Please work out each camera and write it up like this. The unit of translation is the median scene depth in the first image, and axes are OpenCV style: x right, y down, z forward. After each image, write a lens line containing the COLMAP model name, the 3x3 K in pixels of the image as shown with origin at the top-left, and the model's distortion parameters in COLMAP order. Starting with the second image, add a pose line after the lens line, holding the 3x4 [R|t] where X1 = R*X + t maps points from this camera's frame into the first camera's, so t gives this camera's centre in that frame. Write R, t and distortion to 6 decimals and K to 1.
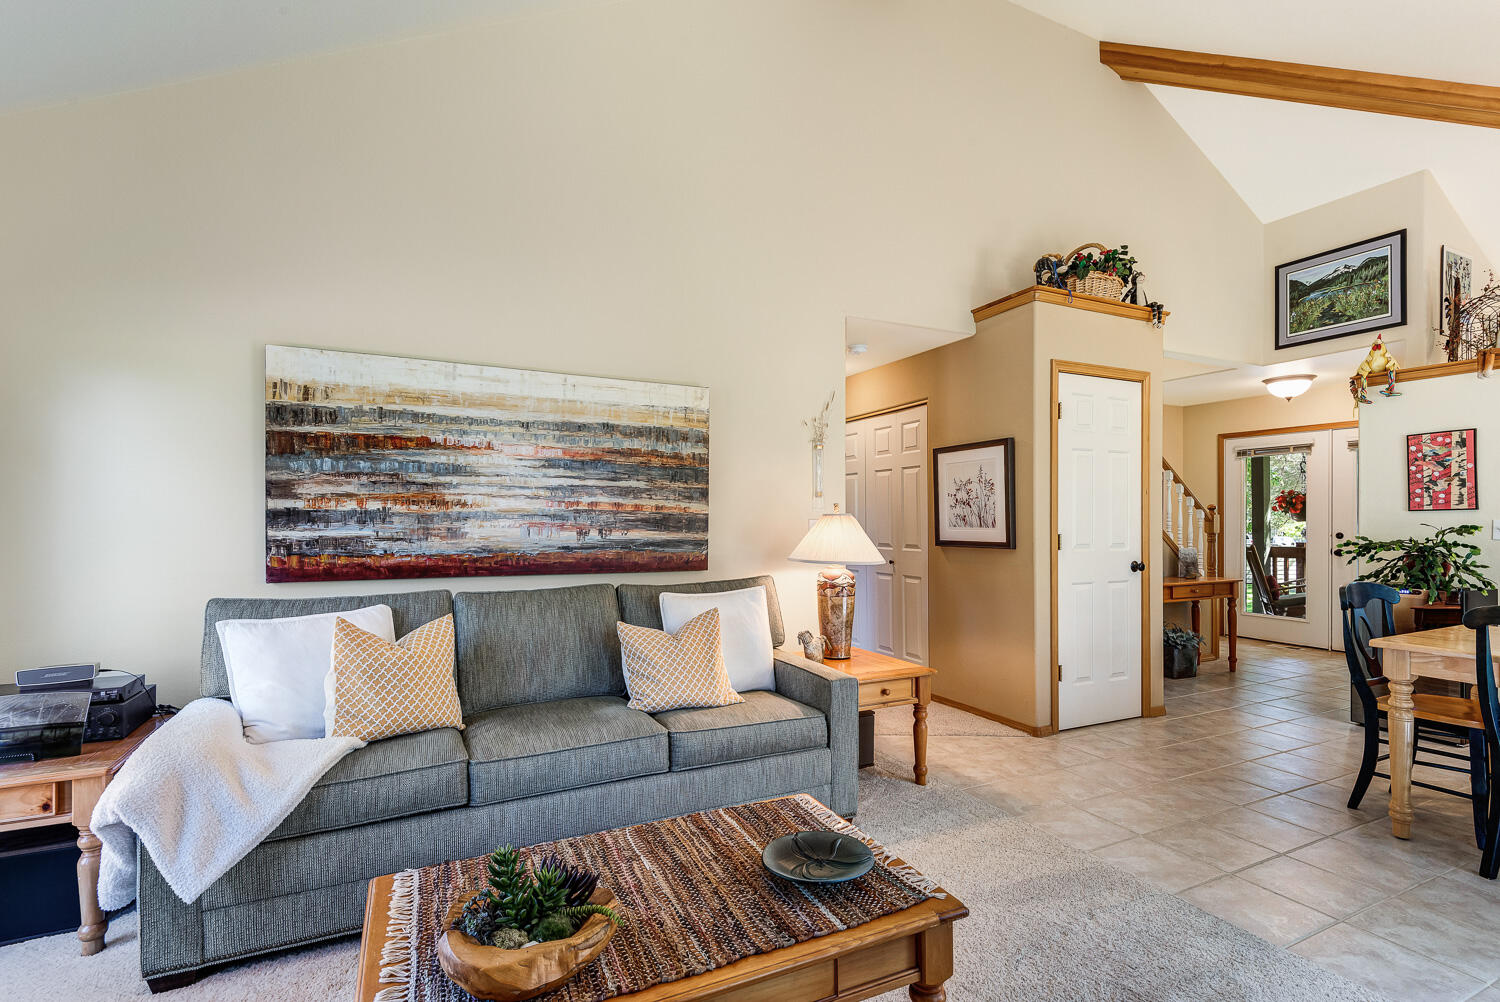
lens RADIAL K [[689.5, 0, 770.1], [0, 689.5, 524.6], [0, 0, 1]] dist [0.014584, -0.004403]
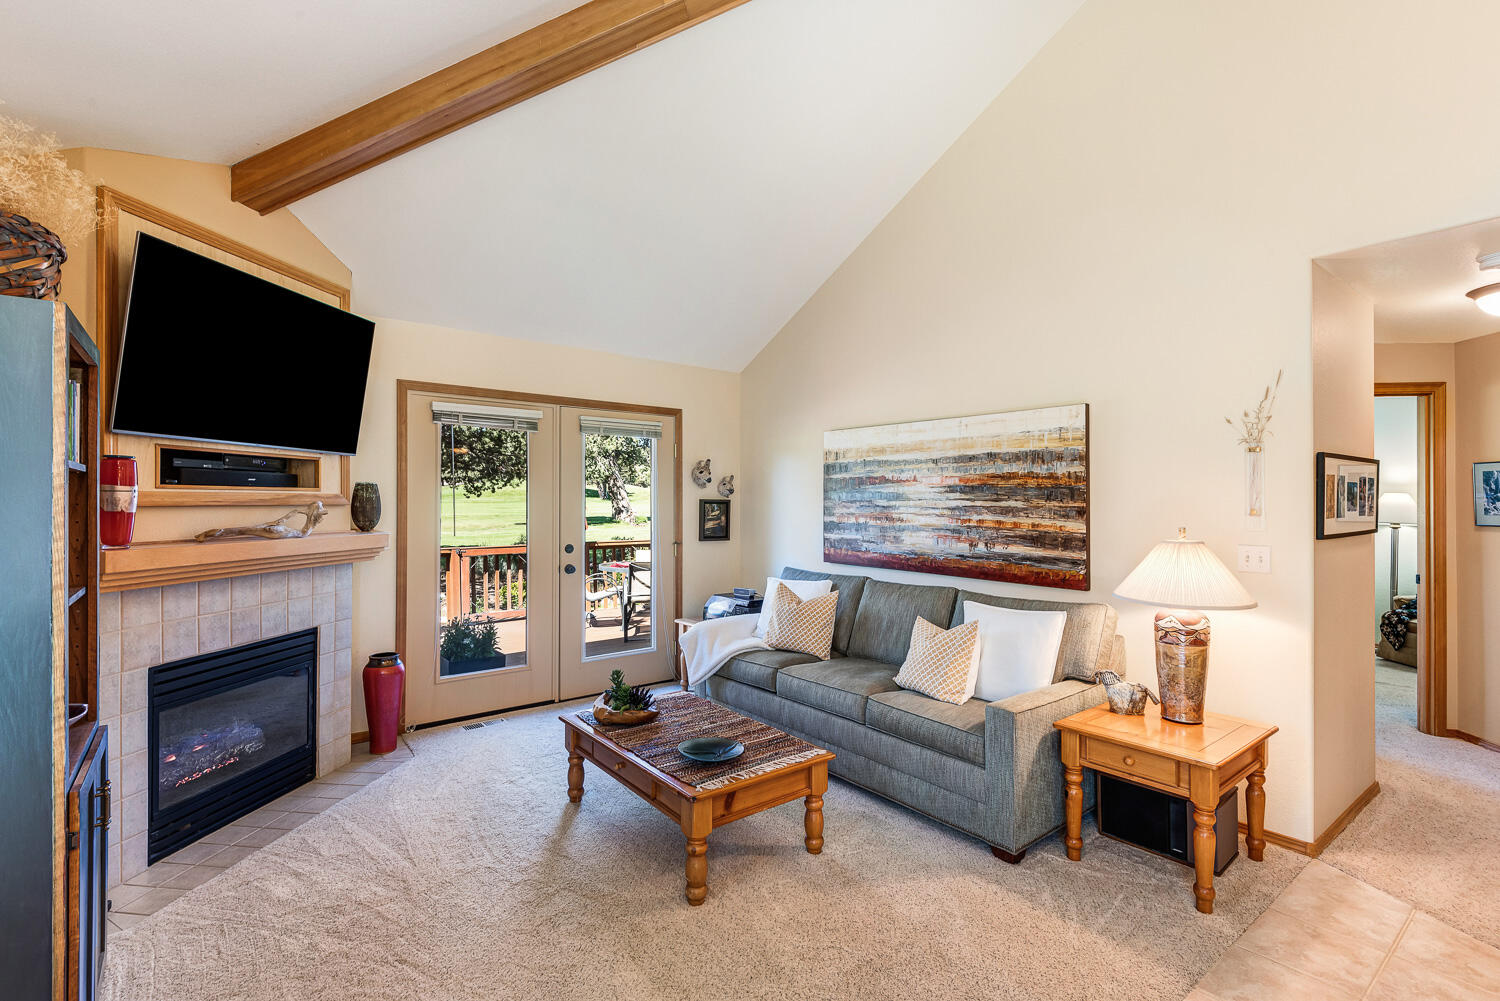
lens RADIAL K [[689.5, 0, 747.6], [0, 689.5, 502.9], [0, 0, 1]] dist [0.014584, -0.004403]
pose [[0.187323, 0.001212, -0.982298, 0.853029], [-0.012559, 0.999920, -0.001162, -0.055797], [0.982218, 0.012554, 0.187323, 0.382742]]
